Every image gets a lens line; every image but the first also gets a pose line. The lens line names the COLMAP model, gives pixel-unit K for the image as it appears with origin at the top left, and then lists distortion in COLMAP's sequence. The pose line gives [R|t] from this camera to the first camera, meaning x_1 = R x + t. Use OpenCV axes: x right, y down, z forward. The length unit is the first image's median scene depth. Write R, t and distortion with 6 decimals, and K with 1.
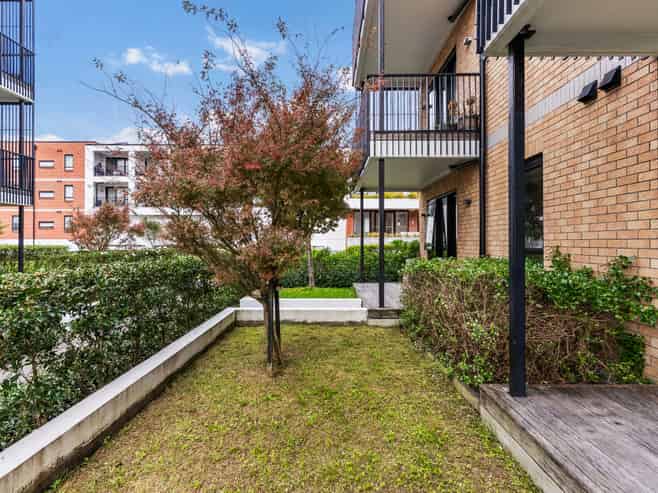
lens RADIAL K [[345.6, 0, 331.3], [0, 345.6, 242.6], [0, 0, 1]] dist [-0.010485, 0.000211]
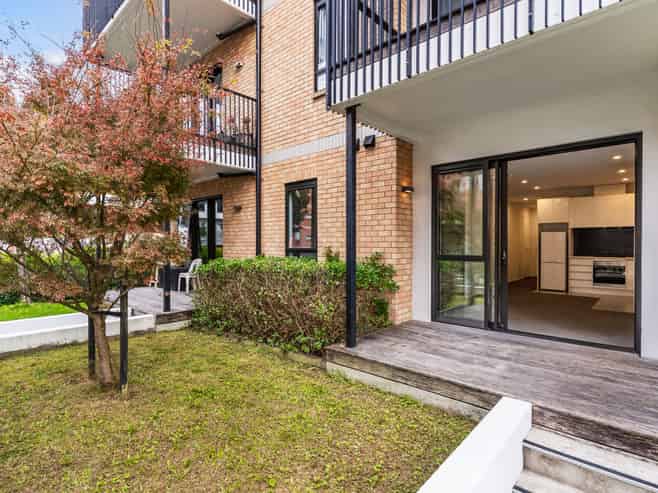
lens RADIAL K [[345.6, 0, 317.5], [0, 345.6, 249.2], [0, 0, 1]] dist [-0.010485, 0.000211]
pose [[0.689452, -0.015066, 0.724174, -0.393896], [0.002900, 0.999833, 0.018039, -0.004109], [-0.724325, -0.010337, 0.689381, 0.047917]]
